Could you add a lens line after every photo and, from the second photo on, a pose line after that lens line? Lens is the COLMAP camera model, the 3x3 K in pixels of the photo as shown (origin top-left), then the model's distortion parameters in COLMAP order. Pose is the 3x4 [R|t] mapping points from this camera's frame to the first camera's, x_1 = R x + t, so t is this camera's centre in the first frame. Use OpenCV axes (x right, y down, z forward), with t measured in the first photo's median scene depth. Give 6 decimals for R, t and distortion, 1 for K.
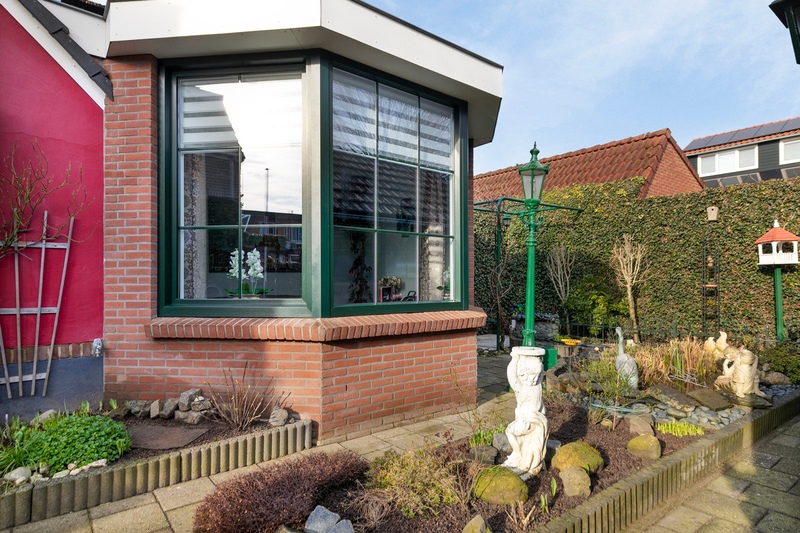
lens RADIAL K [[449.5, 0, 399.6], [0, 449.5, 272.2], [0, 0, 1]] dist [0.005399, -0.001848]
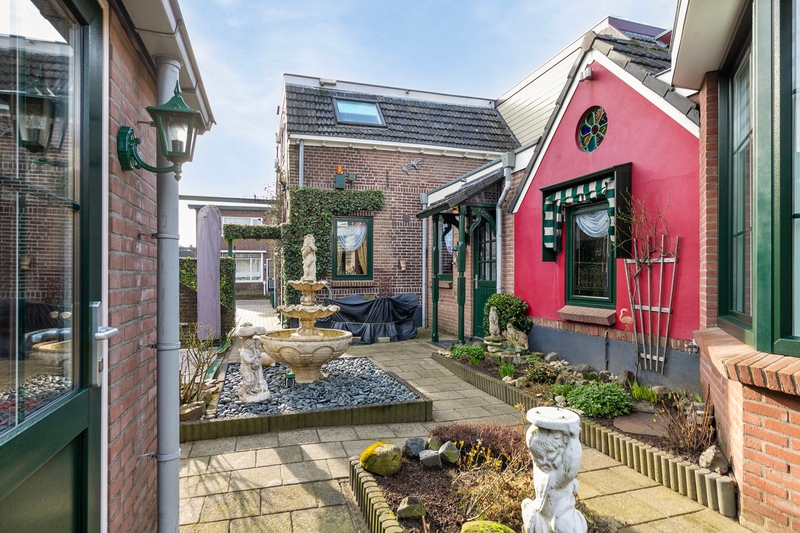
lens RADIAL K [[449.5, 0, 399.6], [0, 449.5, 272.2], [0, 0, 1]] dist [0.005399, -0.001848]
pose [[-0.363893, -0.003117, -0.931436, 0.329394], [0.016044, 0.999825, -0.009614, -0.011615], [0.931303, -0.018443, -0.363779, 0.350576]]
